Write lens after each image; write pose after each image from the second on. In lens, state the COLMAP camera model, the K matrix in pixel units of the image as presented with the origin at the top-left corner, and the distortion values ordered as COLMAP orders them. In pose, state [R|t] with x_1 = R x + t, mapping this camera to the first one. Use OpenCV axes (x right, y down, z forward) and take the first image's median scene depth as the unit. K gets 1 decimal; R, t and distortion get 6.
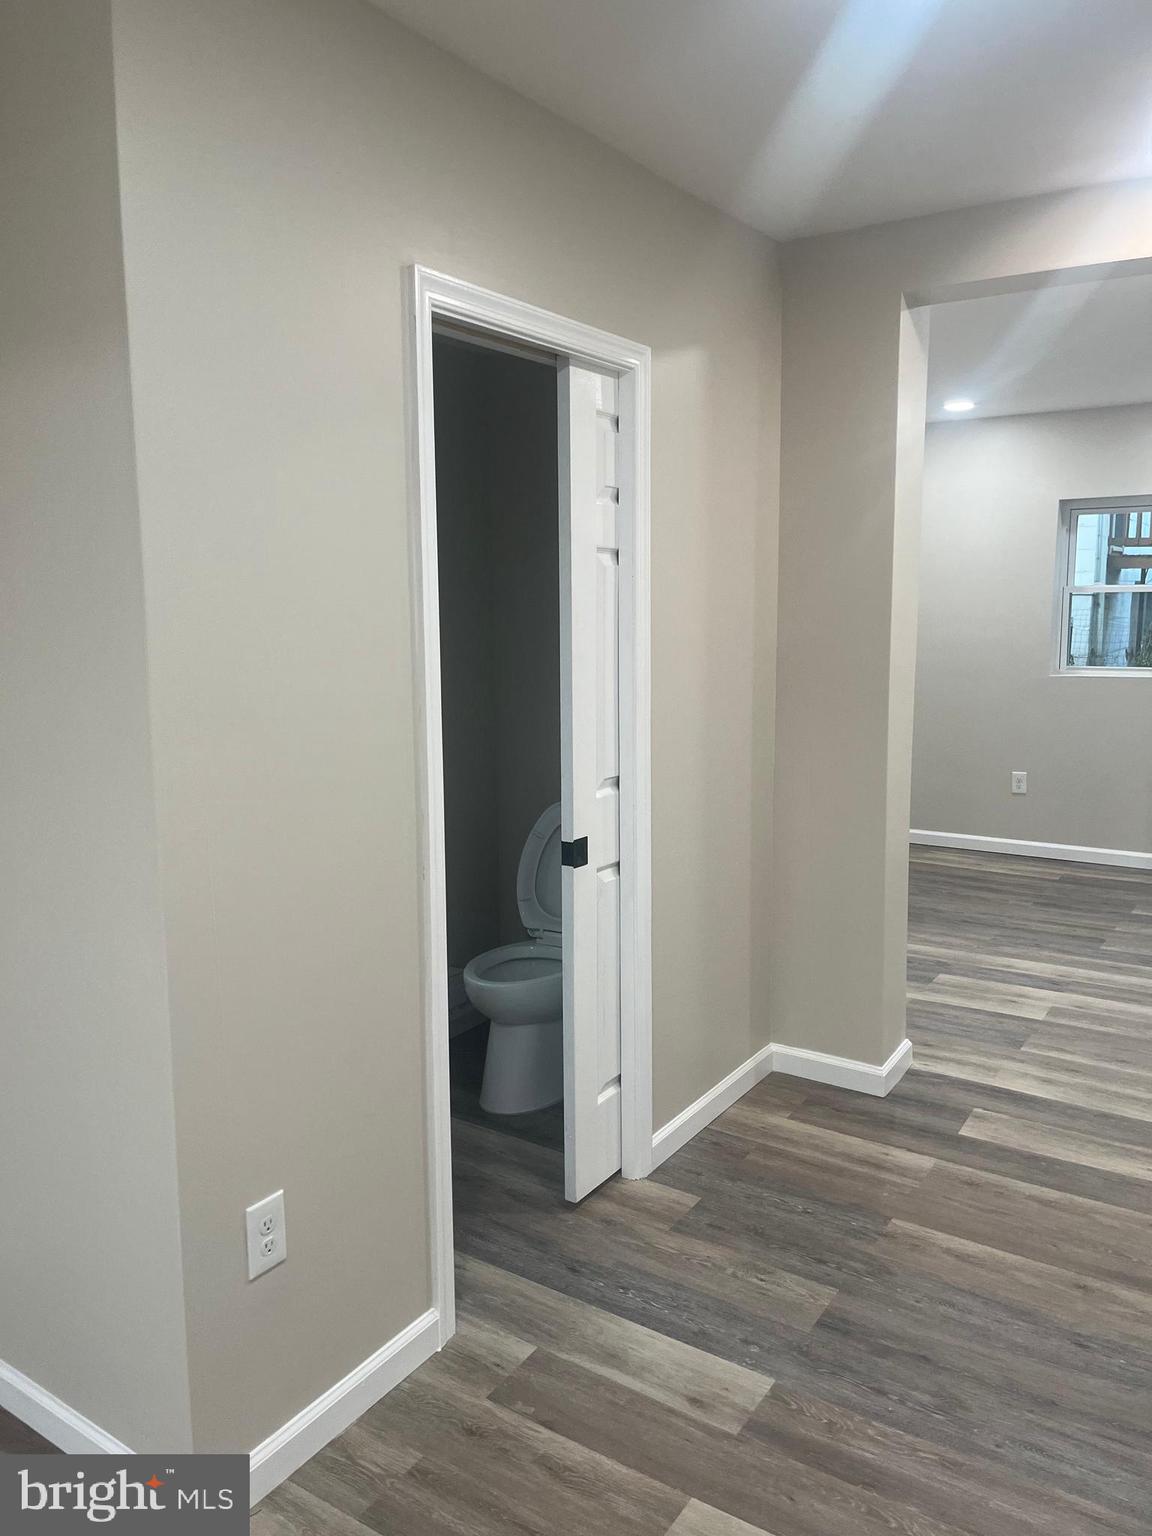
lens RADIAL K [[1153.4, 0, 569.7], [0, 1153.4, 769.5], [0, 0, 1]] dist [0.067050, -0.095549]
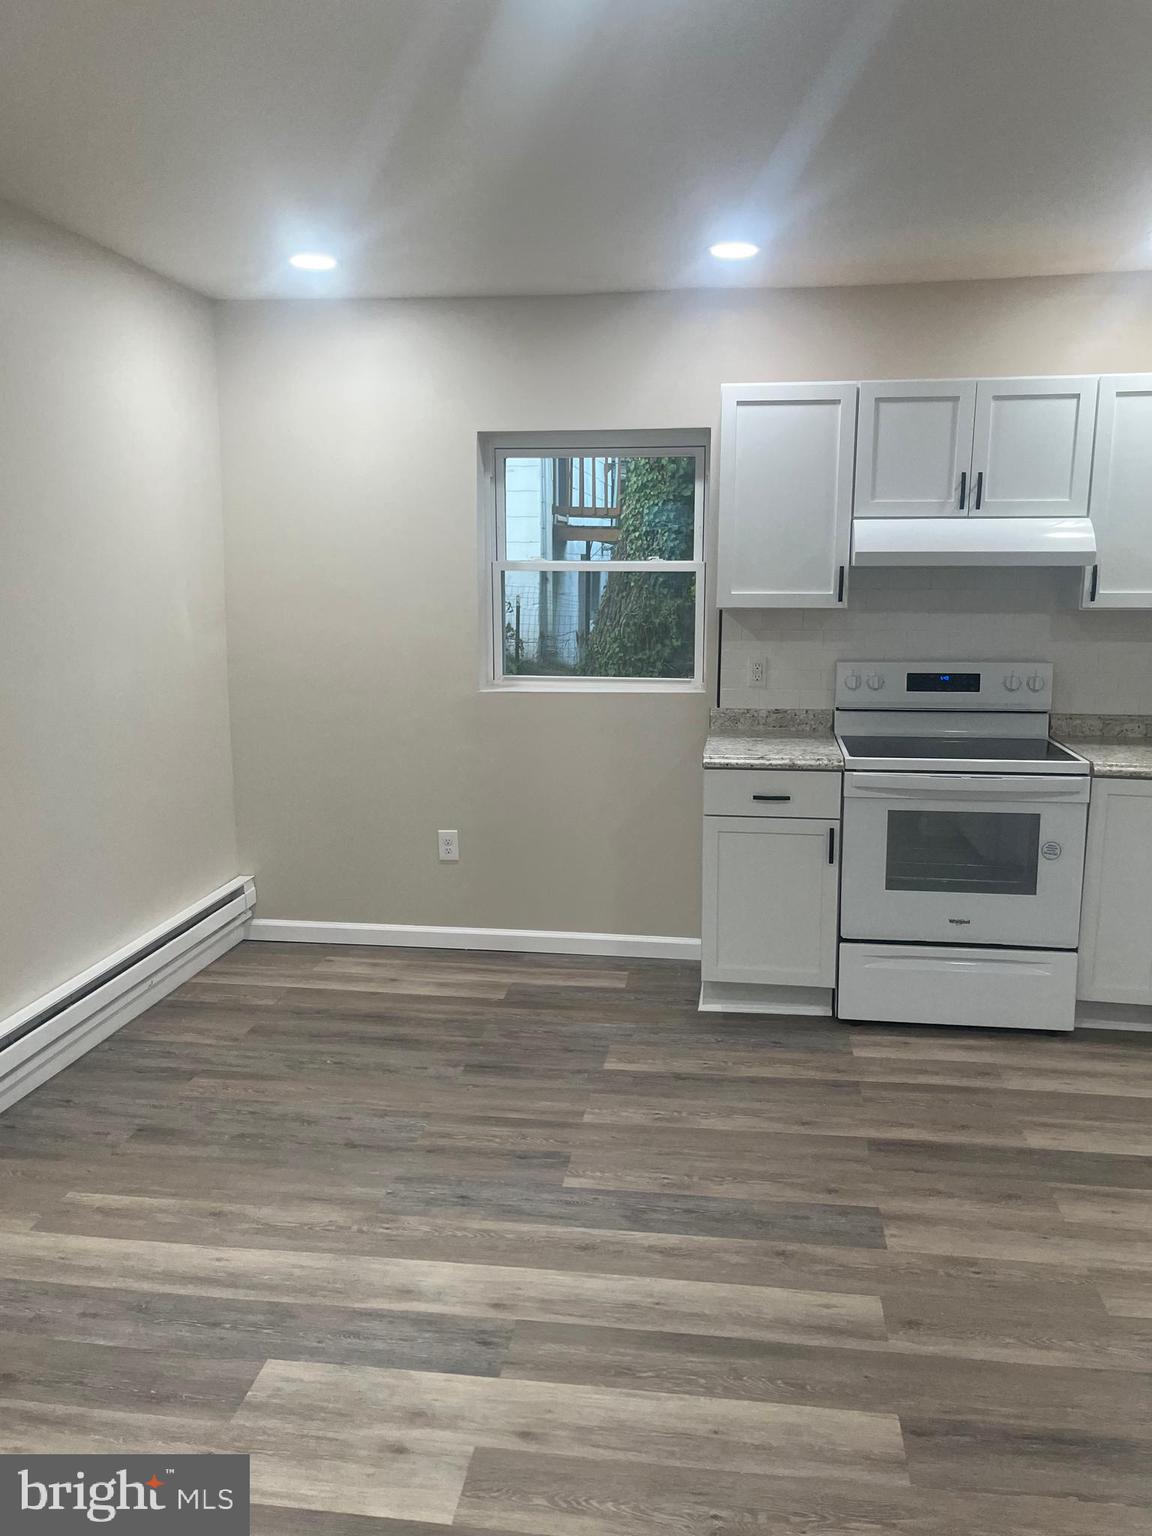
lens RADIAL K [[1153.4, 0, 587.3], [0, 1153.4, 760.5], [0, 0, 1]] dist [0.067050, -0.095549]
pose [[0.898843, -0.056891, 0.434563, 0.360111], [0.047312, 0.998340, 0.032839, -0.124504], [-0.435709, -0.008957, 0.900043, 0.754905]]
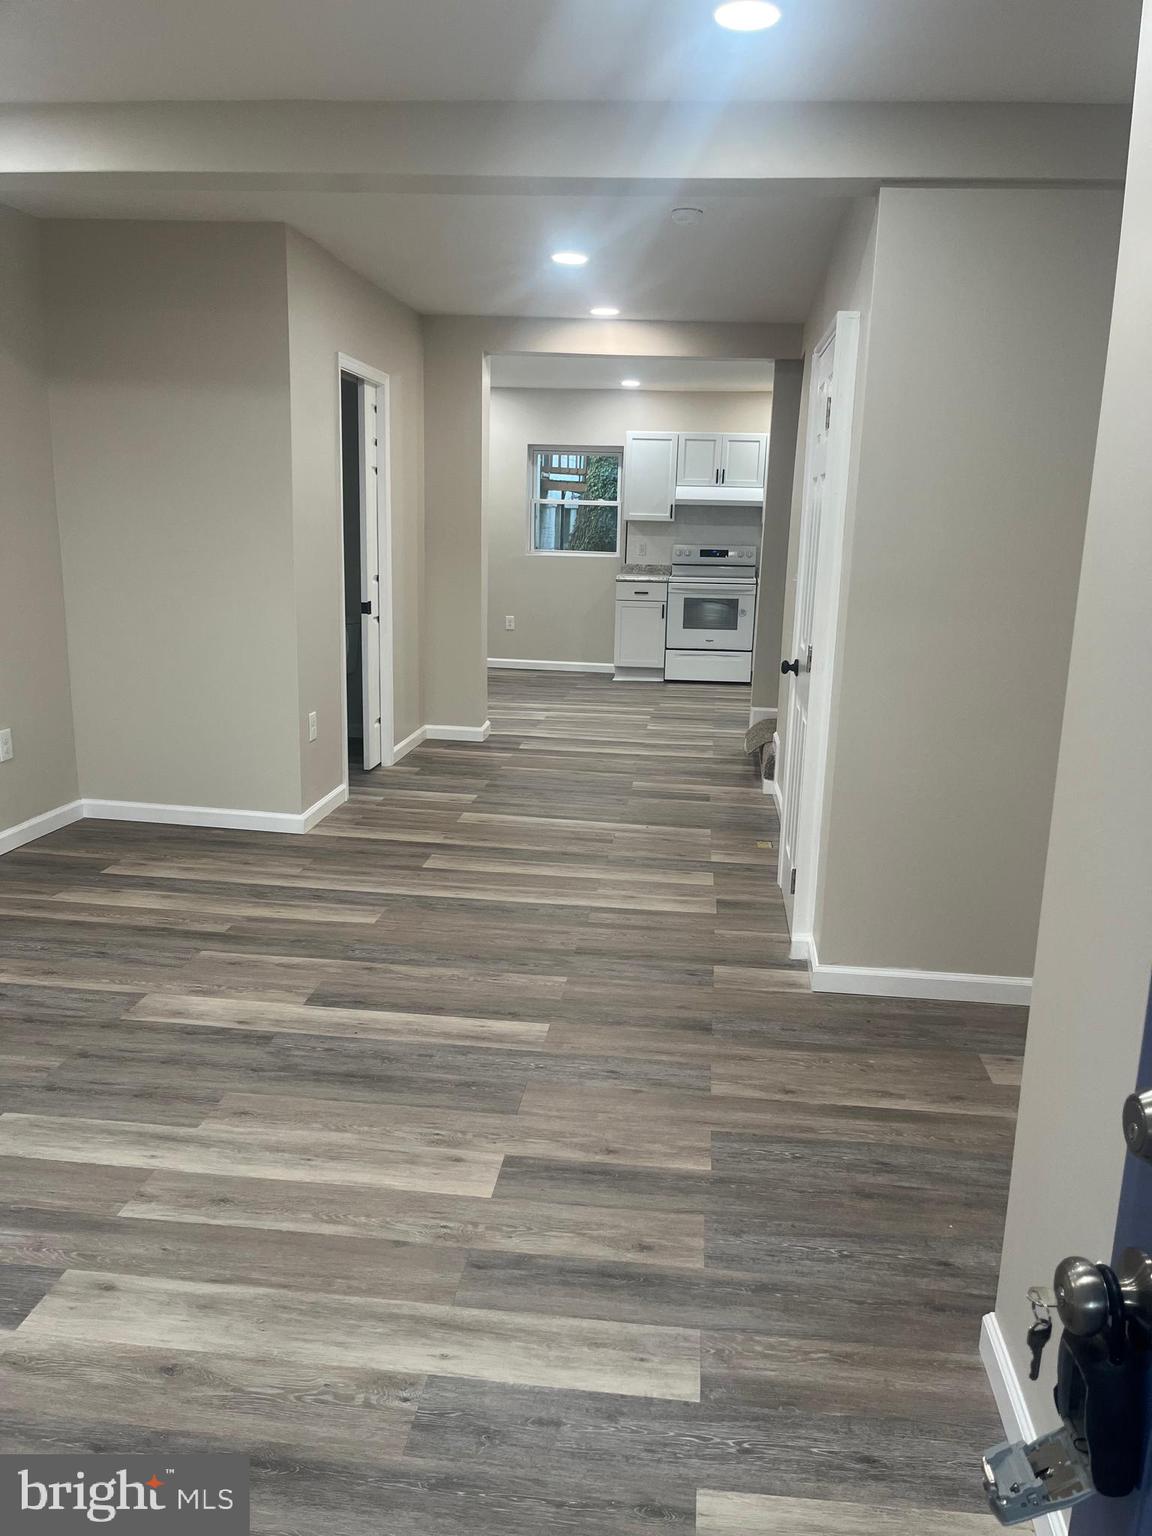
lens RADIAL K [[1153.4, 0, 583.0], [0, 1153.4, 782.9], [0, 0, 1]] dist [0.067050, -0.095549]
pose [[0.886170, -0.066009, 0.458635, -0.591260], [0.025936, 0.995315, 0.093139, 0.186945], [-0.462634, -0.070642, 0.883730, -1.037174]]
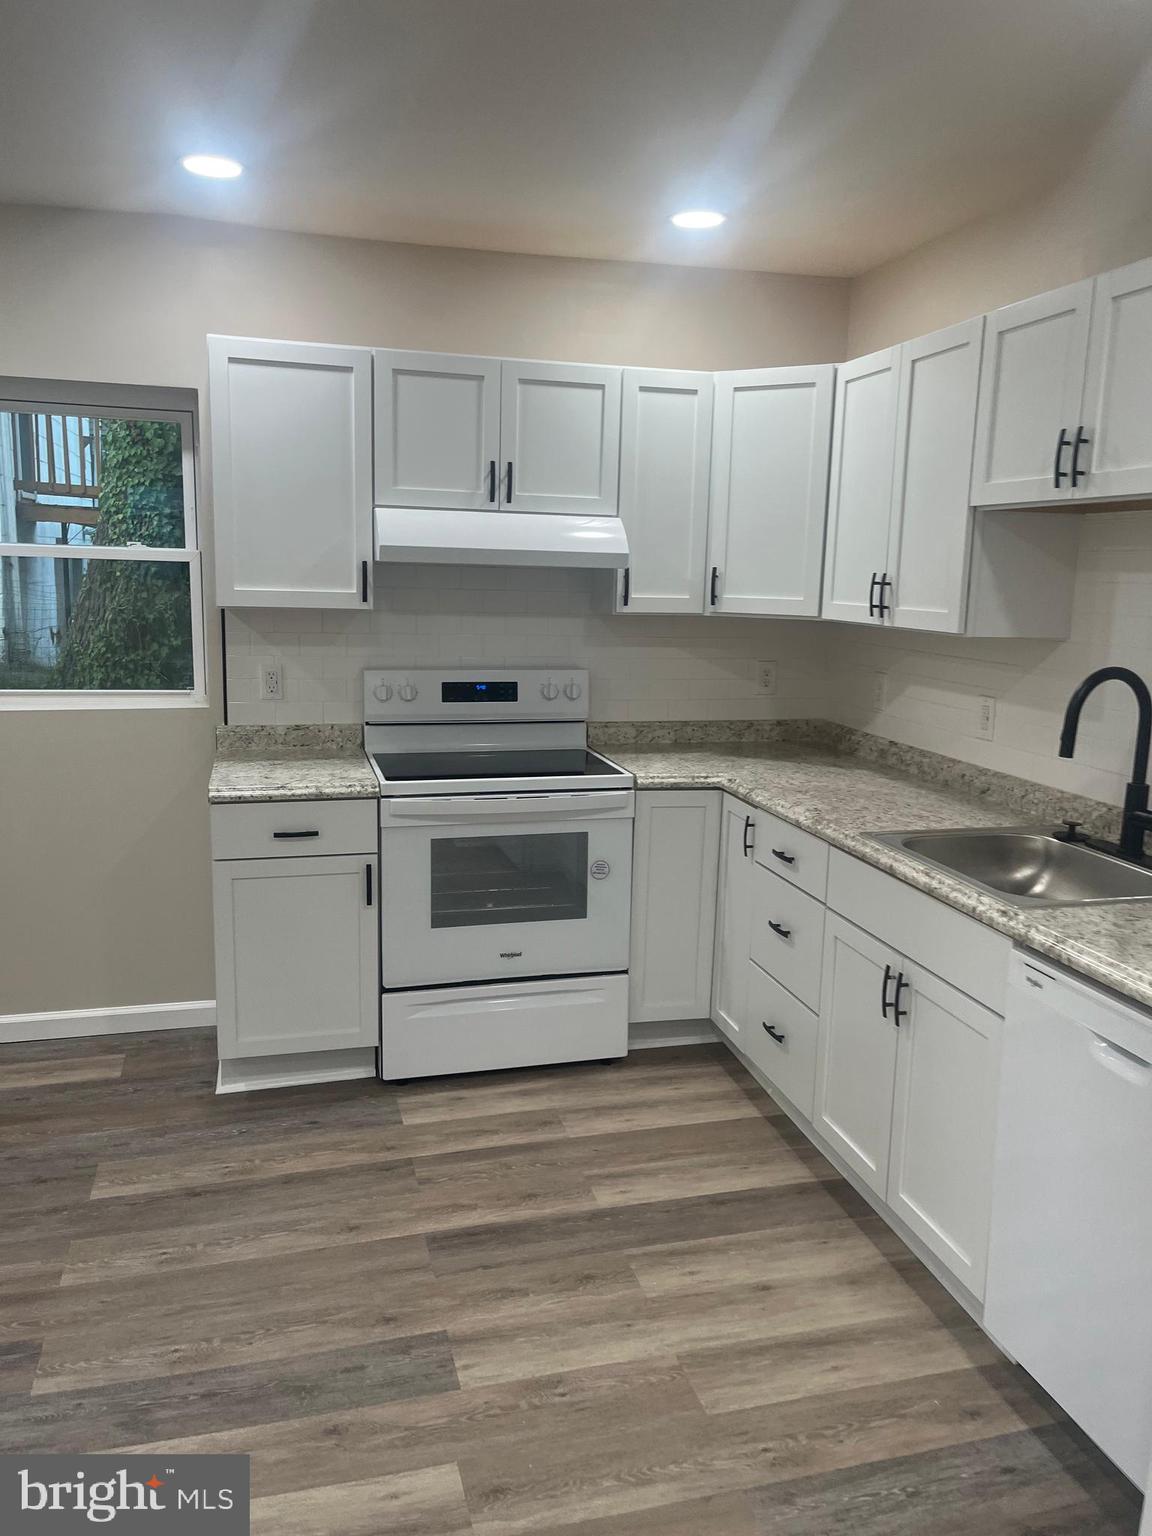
lens RADIAL K [[1153.4, 0, 582.9], [0, 1153.4, 768.9], [0, 0, 1]] dist [0.067050, -0.095549]
pose [[0.651933, -0.099424, 0.751730, 0.460718], [0.072012, 0.995004, 0.069148, -0.146321], [-0.754849, 0.009054, 0.655836, 0.898904]]
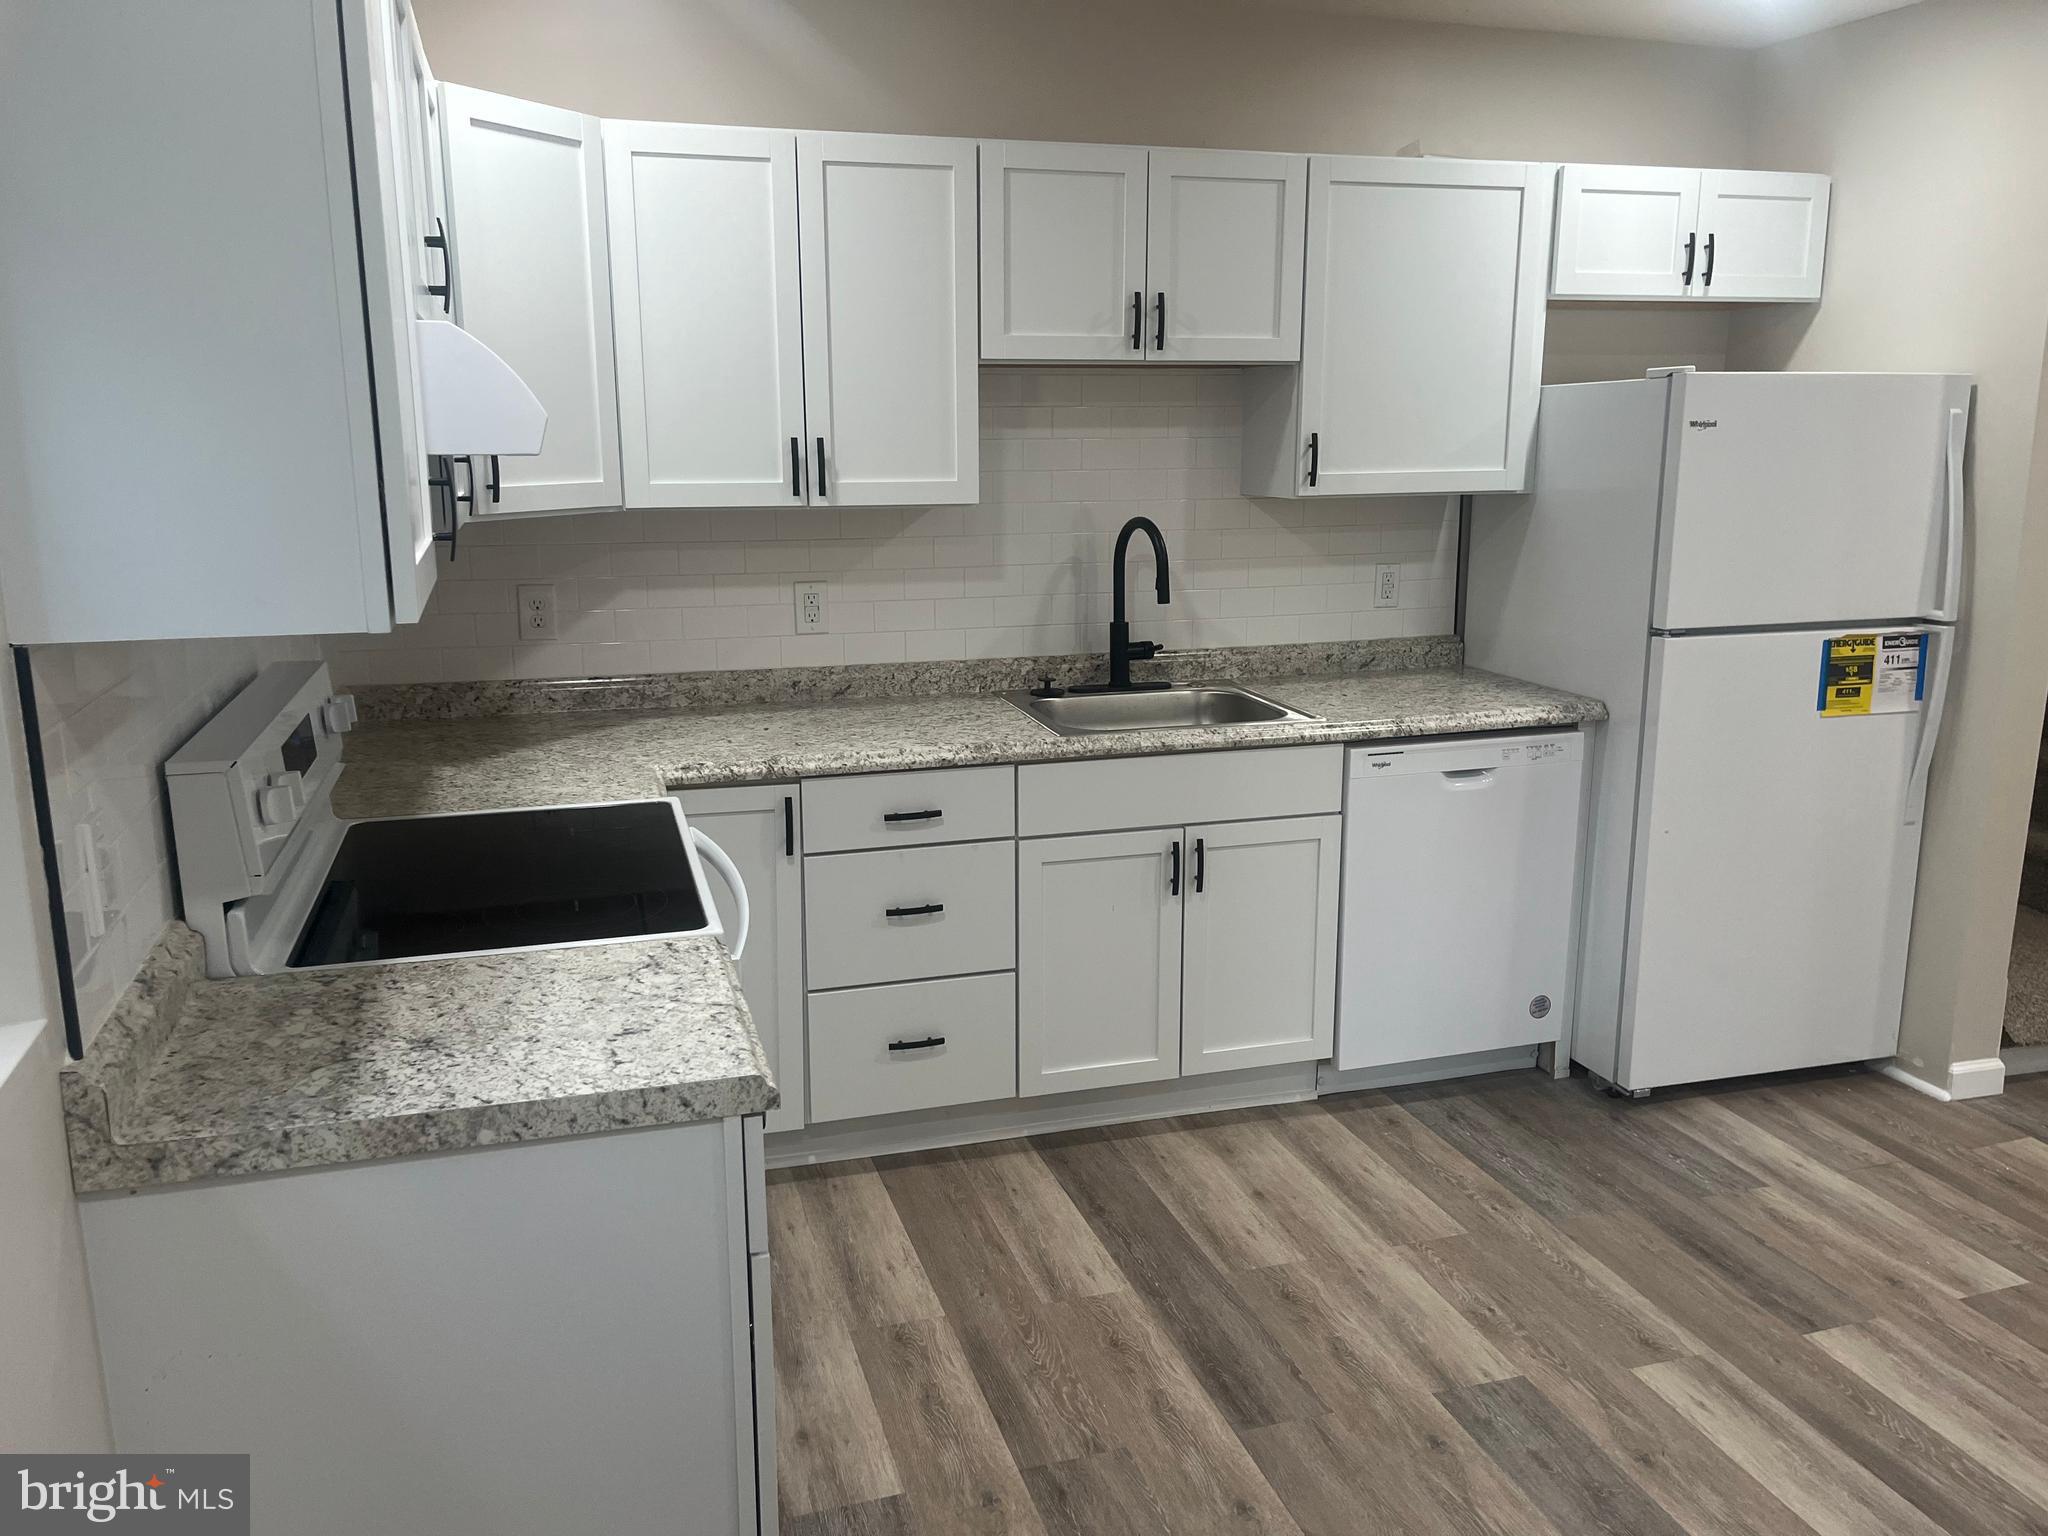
lens RADIAL K [[1537.8, 0, 1012.4], [0, 1537.8, 766.8], [0, 0, 1]] dist [0.067050, -0.095549]
pose [[-0.772634, -0.122013, 0.623017, 0.635431], [0.104527, 0.943515, 0.314409, -0.329226], [-0.626188, 0.308045, -0.716238, 2.081740]]
